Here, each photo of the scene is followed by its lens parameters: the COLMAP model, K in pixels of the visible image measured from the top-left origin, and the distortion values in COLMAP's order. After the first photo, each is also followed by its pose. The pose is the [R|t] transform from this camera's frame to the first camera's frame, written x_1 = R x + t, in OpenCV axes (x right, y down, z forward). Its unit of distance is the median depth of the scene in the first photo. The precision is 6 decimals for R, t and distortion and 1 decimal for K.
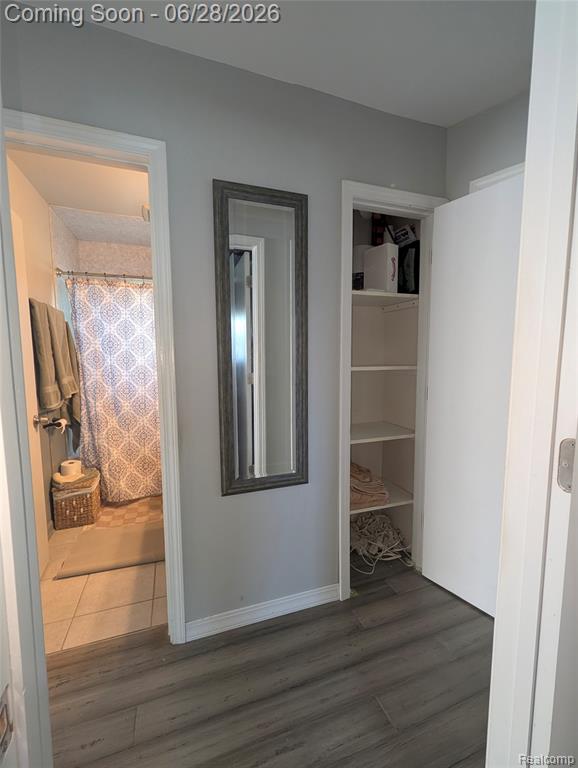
lens RADIAL K [[329.0, 0, 289.0], [0, 329.0, 384.0], [0, 0, 1]] dist [0.001254, 0.000143]
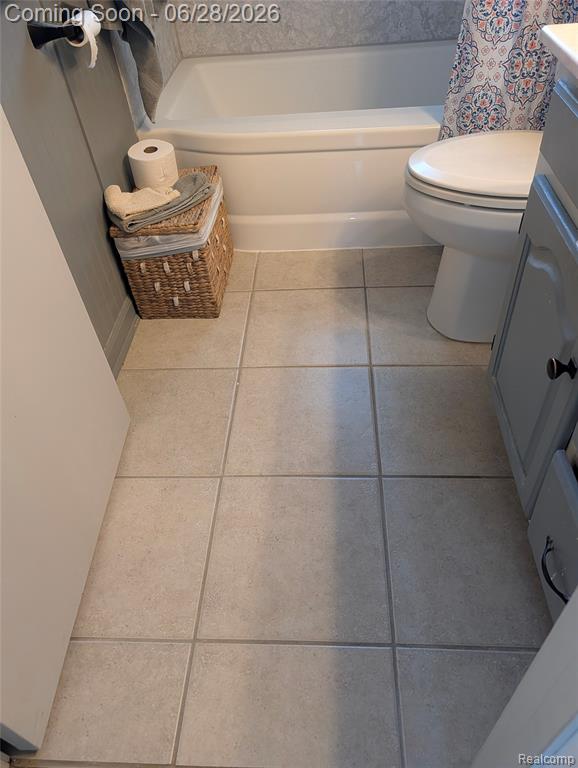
lens RADIAL K [[563.6, 0, 289.0], [0, 563.6, 384.0], [0, 0, 1]] dist [0.022864, -0.025327]
pose [[0.919152, 0.217685, -0.328289, -0.270952], [0.041808, 0.774804, 0.630818, 0.051772], [0.391679, -0.593542, 0.703061, 0.507102]]
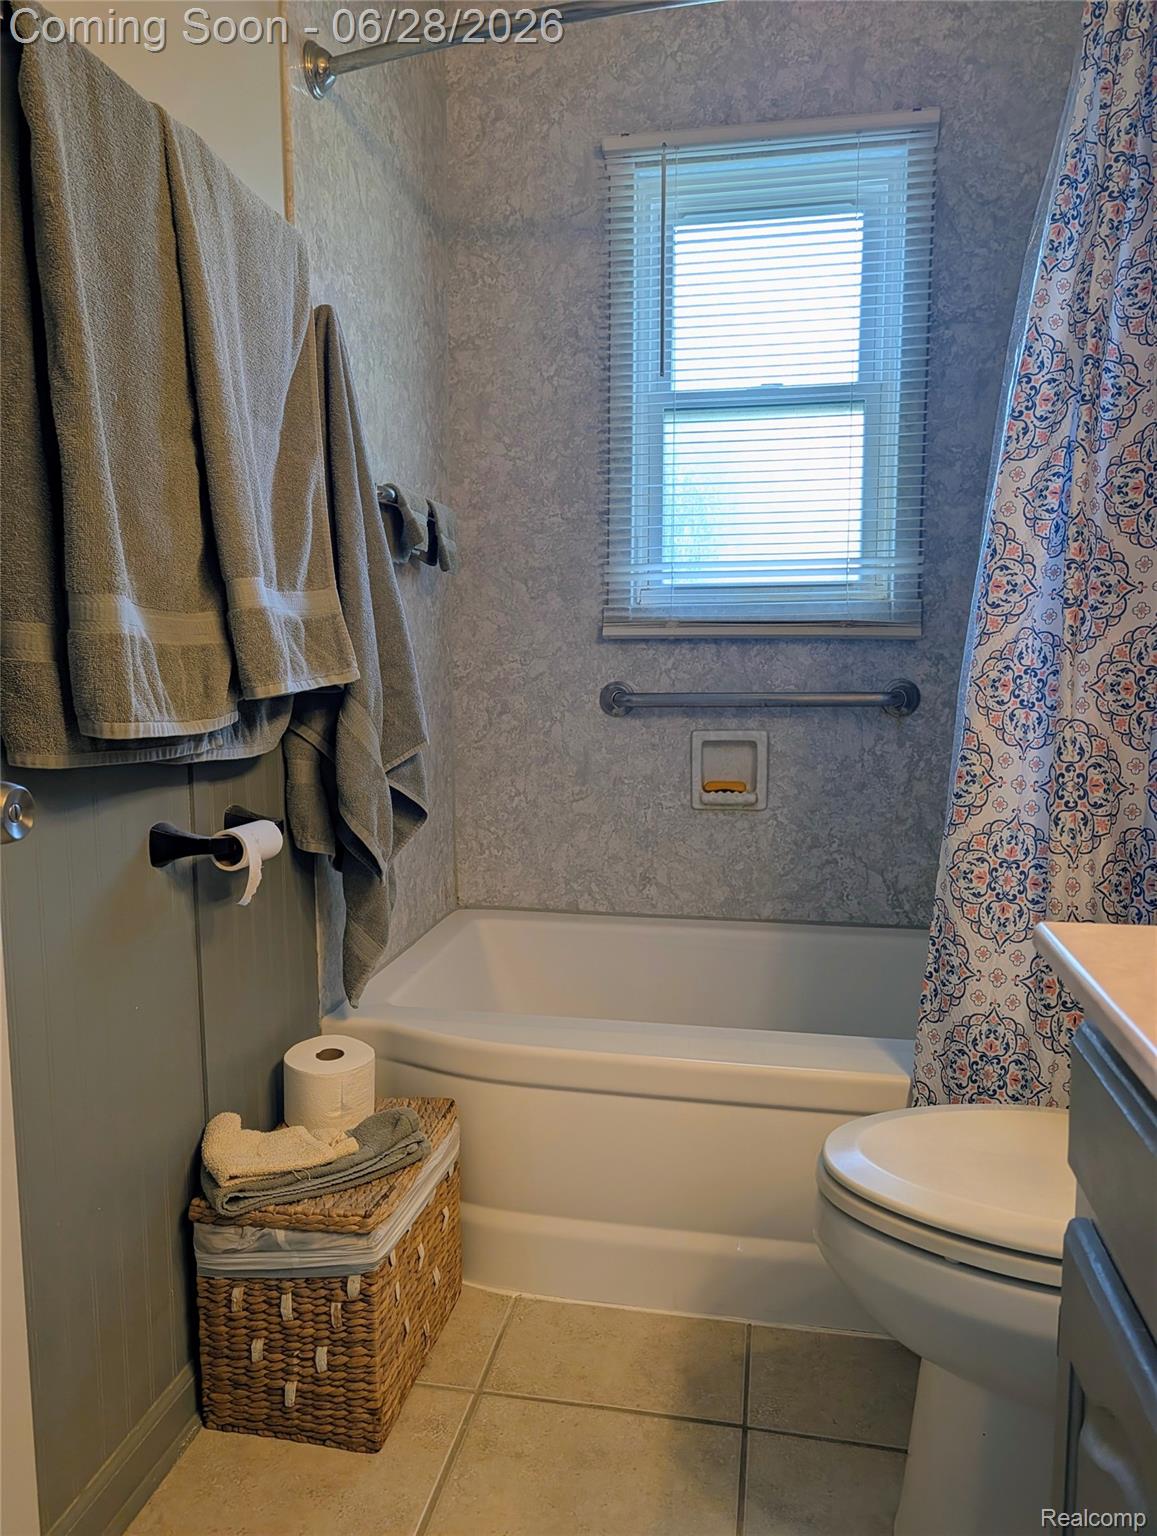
lens RADIAL K [[1127.2, 0, 578.5], [0, 1127.2, 768.0], [0, 0, 1]] dist [0.022864, -0.025327]
pose [[0.859873, 0.049100, -0.508142, -0.232471], [-0.041819, 0.998793, 0.025744, 0.055804], [0.508793, -0.000887, 0.860888, 0.567965]]
